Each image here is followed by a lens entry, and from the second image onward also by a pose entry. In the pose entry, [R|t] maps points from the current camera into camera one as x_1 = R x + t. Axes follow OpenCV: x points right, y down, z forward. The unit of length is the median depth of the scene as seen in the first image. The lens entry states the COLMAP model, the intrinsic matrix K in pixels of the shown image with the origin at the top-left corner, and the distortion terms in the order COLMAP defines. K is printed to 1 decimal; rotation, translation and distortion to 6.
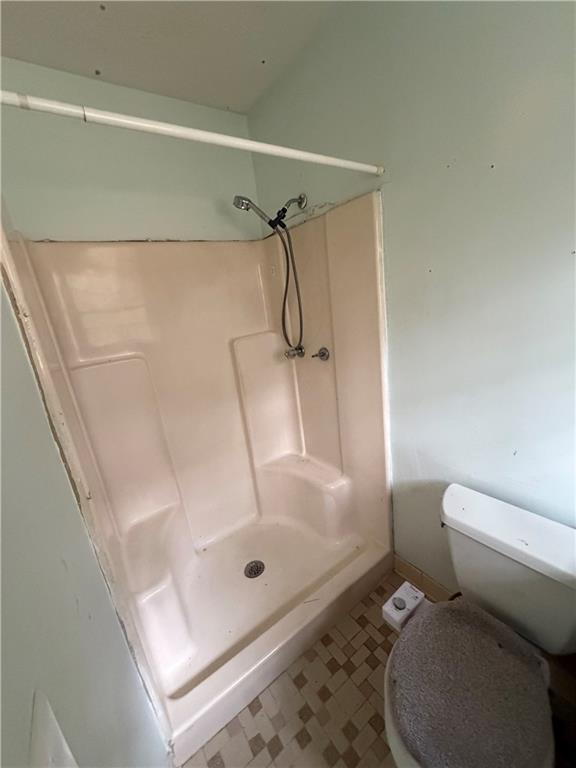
lens RADIAL K [[304.7, 0, 288.2], [0, 304.7, 384.2], [0, 0, 1]] dist [-0.001736, -0.000345]
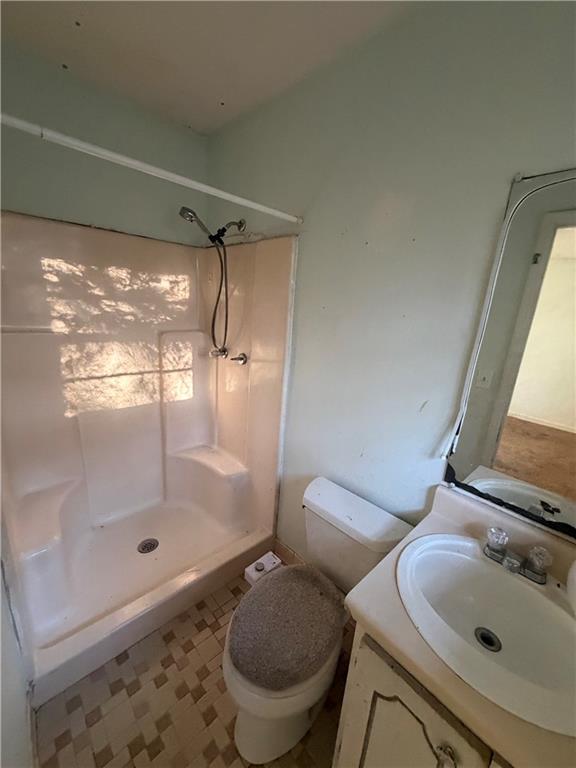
lens RADIAL K [[304.7, 0, 288.1], [0, 304.7, 384.5], [0, 0, 1]] dist [-0.001736, -0.000345]
pose [[0.971382, 0.152297, 0.182271, 0.101311], [-0.148798, 0.988323, -0.032805, 0.009308], [-0.185139, 0.004745, 0.982701, -0.173746]]
